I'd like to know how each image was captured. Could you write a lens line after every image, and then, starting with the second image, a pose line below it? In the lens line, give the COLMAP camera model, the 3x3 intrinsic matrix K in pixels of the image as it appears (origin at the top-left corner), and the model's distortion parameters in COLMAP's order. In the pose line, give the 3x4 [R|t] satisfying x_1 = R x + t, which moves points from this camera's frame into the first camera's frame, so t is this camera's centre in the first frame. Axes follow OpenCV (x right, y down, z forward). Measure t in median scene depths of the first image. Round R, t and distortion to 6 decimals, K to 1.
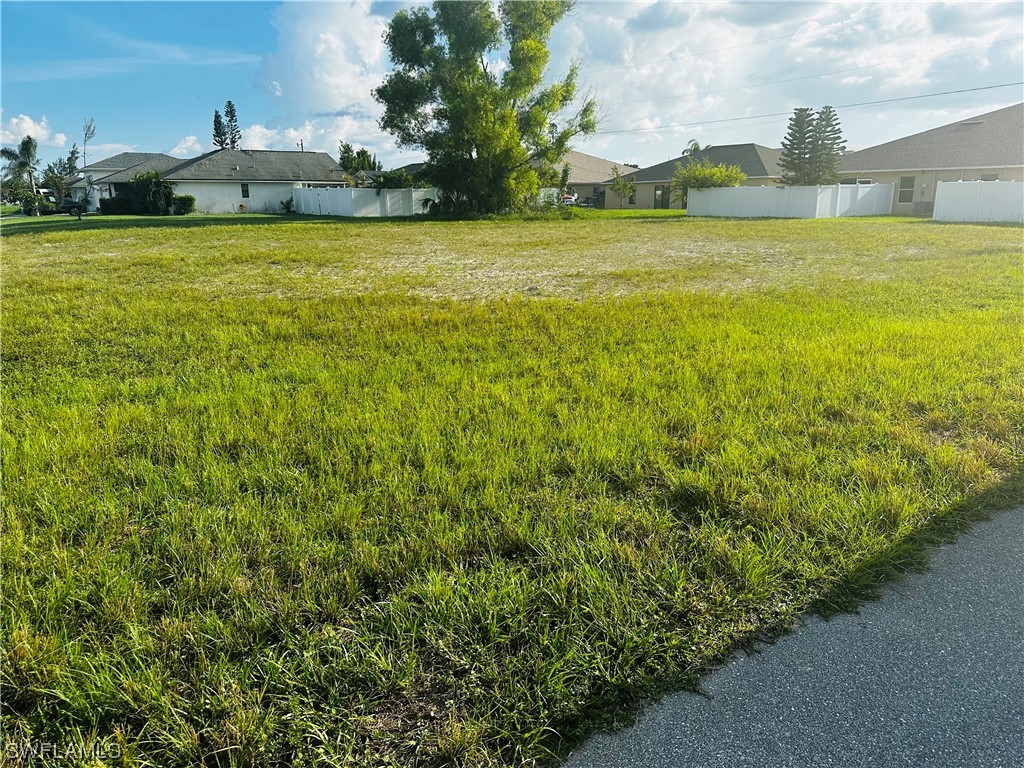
lens RADIAL K [[724.2, 0, 512.0], [0, 724.2, 384.0], [0, 0, 1]] dist [0.007931, 0.000402]
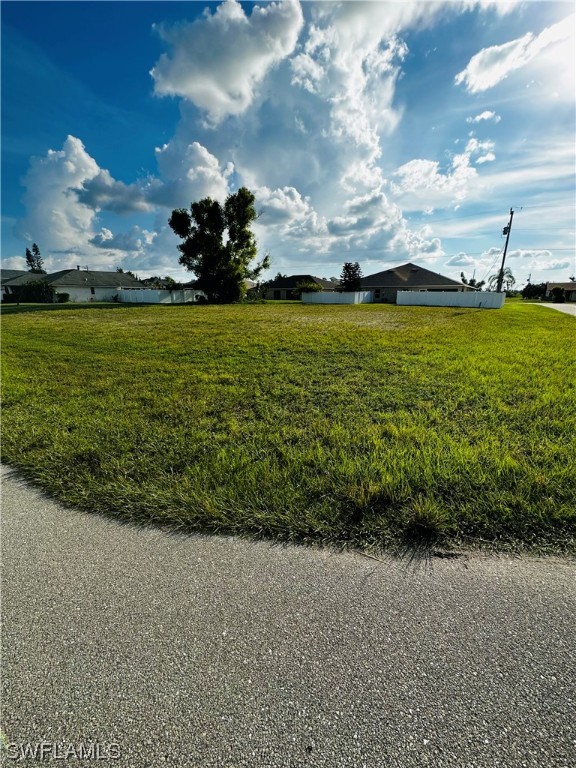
lens RADIAL K [[310.5, 0, 288.0], [0, 310.5, 384.0], [0, 0, 1]] dist [-0.001646, -0.000046]
pose [[0.935497, -0.089377, 0.341844, -0.200418], [0.080849, 0.995957, 0.039147, 0.004264], [-0.343960, -0.008985, 0.938941, -0.007039]]
